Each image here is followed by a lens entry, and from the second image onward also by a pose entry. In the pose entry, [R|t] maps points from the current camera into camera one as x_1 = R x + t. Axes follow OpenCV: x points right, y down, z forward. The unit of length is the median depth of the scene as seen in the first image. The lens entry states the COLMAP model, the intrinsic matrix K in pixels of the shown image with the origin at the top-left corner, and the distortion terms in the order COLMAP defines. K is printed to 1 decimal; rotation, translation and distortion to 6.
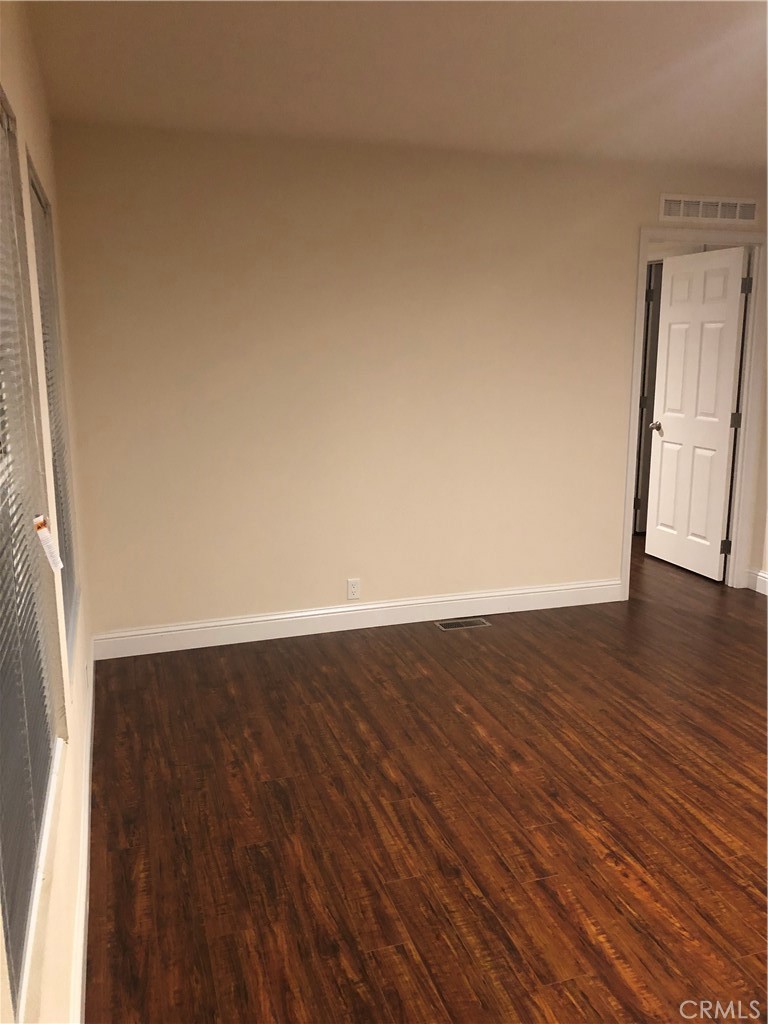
lens RADIAL K [[837.3, 0, 394.8], [0, 837.3, 512.3], [0, 0, 1]] dist [0.027706, -0.026461]
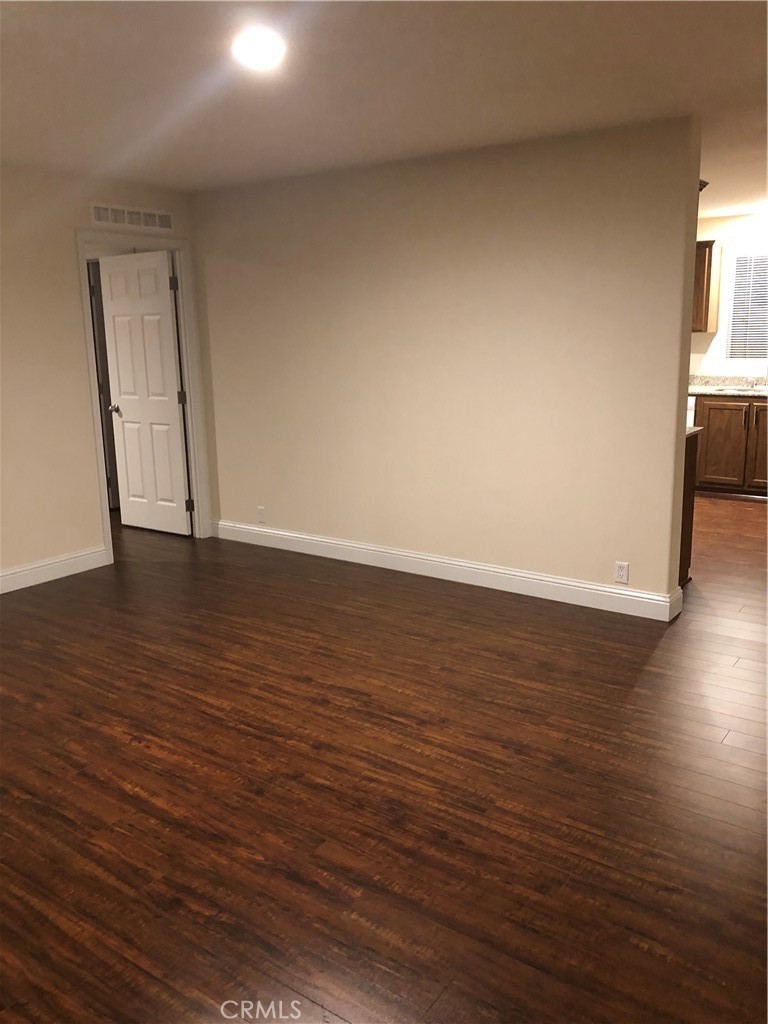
lens RADIAL K [[837.3, 0, 386.7], [0, 837.3, 505.6], [0, 0, 1]] dist [0.027706, -0.026461]
pose [[0.812752, -0.133676, 0.567066, -0.072870], [0.134491, 0.990081, 0.040634, 0.046255], [-0.566874, 0.043240, 0.822669, -0.186222]]
